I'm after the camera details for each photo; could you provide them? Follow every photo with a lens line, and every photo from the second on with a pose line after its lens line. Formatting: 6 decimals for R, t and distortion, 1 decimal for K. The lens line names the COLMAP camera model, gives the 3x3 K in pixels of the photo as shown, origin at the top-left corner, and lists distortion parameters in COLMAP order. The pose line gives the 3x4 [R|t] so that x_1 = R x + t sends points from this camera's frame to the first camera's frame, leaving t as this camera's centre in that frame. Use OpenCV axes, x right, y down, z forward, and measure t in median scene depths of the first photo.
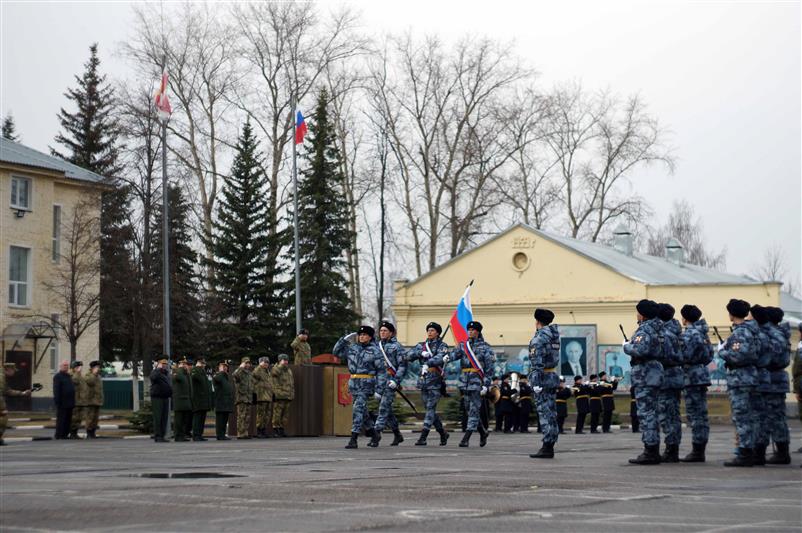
lens RADIAL K [[2150.0, 0, 401.0], [0, 2150.0, 266.5], [0, 0, 1]] dist [0.081012, -0.007451]
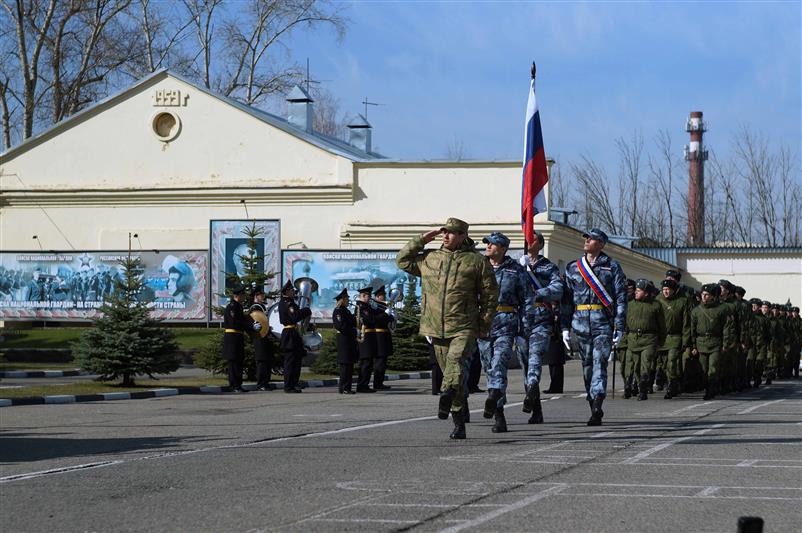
lens RADIAL K [[2150.0, 0, 401.0], [0, 2150.0, 266.5], [0, 0, 1]] dist [0.081012, -0.007451]
pose [[0.981298, 0.010245, 0.192223, -0.001003], [-0.016313, 0.999417, 0.030008, 0.016668], [-0.191804, -0.032583, 0.980892, 0.266604]]
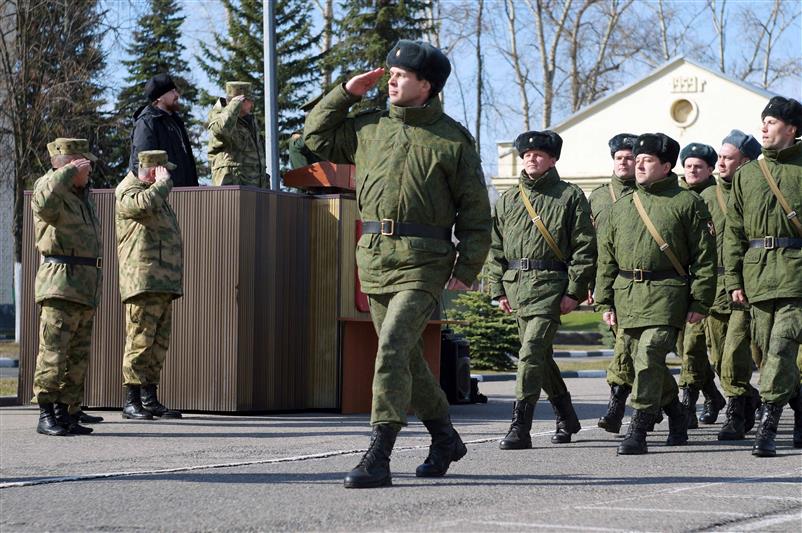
lens RADIAL K [[2150.0, 0, 401.0], [0, 2150.0, 266.5], [0, 0, 1]] dist [0.081012, -0.007451]
pose [[0.999040, 0.003741, -0.043657, -0.002977], [-0.002082, 0.999277, 0.037967, 0.017118], [0.043767, -0.037840, 0.998325, 0.258666]]
